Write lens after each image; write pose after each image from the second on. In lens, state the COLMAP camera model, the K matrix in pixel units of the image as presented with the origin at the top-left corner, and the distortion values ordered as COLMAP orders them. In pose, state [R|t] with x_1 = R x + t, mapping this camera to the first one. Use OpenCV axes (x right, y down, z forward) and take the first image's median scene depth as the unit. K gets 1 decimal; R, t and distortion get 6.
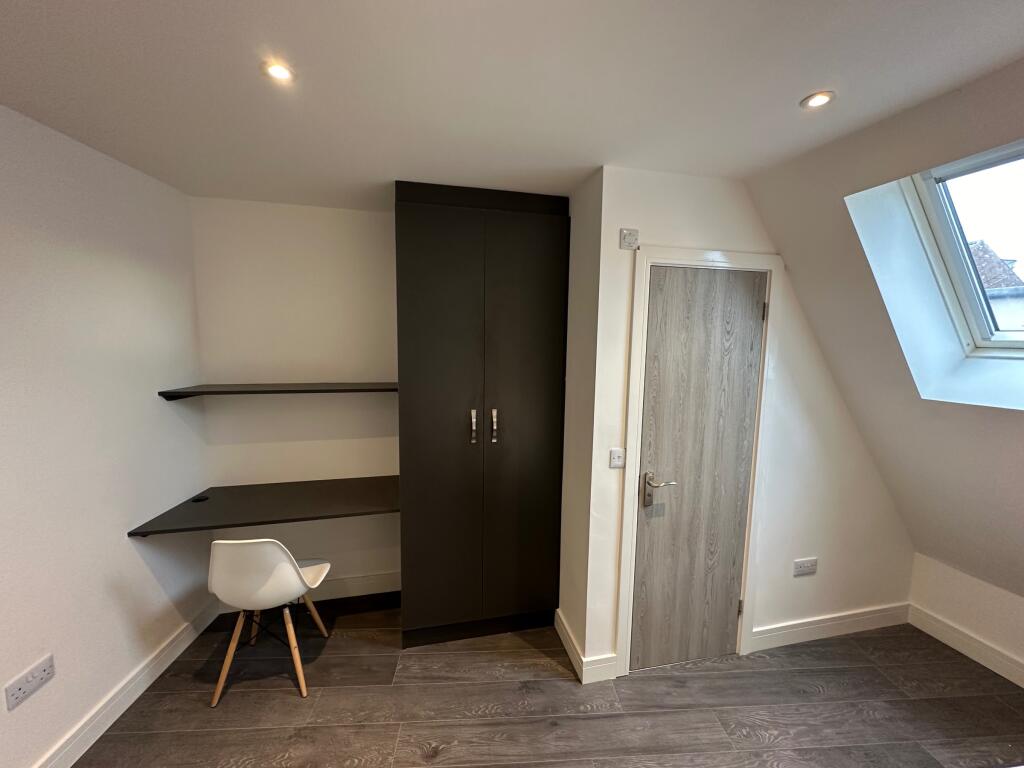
lens RADIAL K [[409.0, 0, 511.6], [0, 409.0, 381.1], [0, 0, 1]] dist [-0.002890, -0.000046]
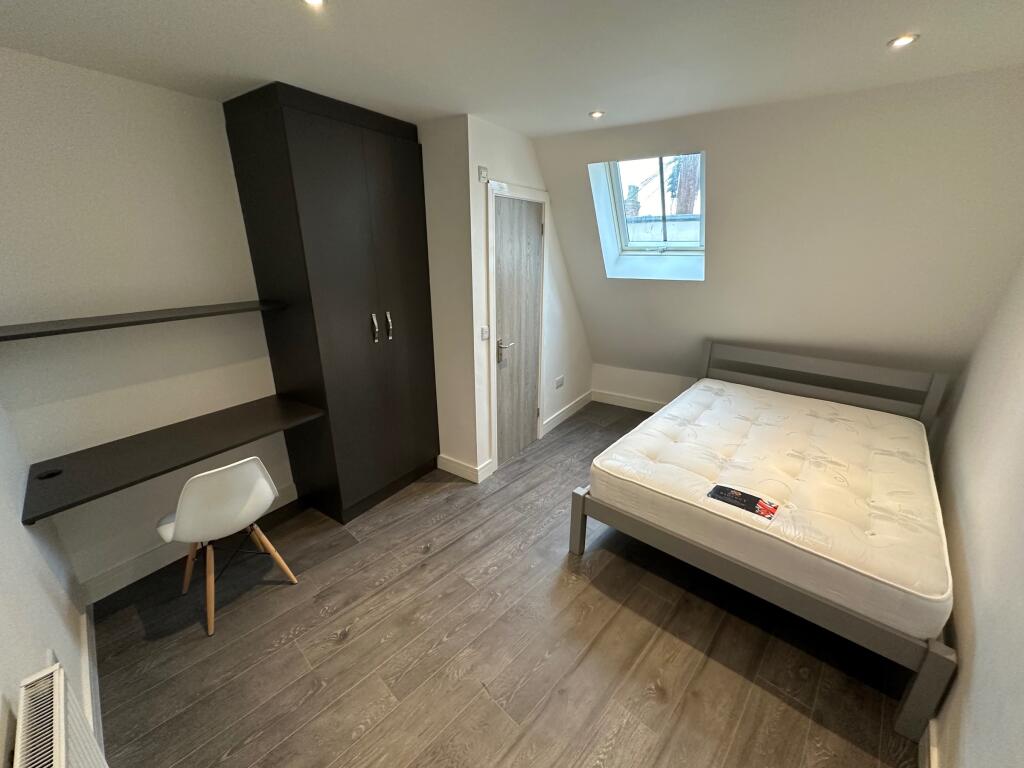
lens RADIAL K [[409.0, 0, 511.6], [0, 409.0, 381.1], [0, 0, 1]] dist [-0.002890, -0.000046]
pose [[0.728275, -0.227250, 0.646508, -0.643439], [0.084501, 0.965995, 0.244363, 0.002377], [-0.680055, -0.123333, 0.722713, -0.152063]]
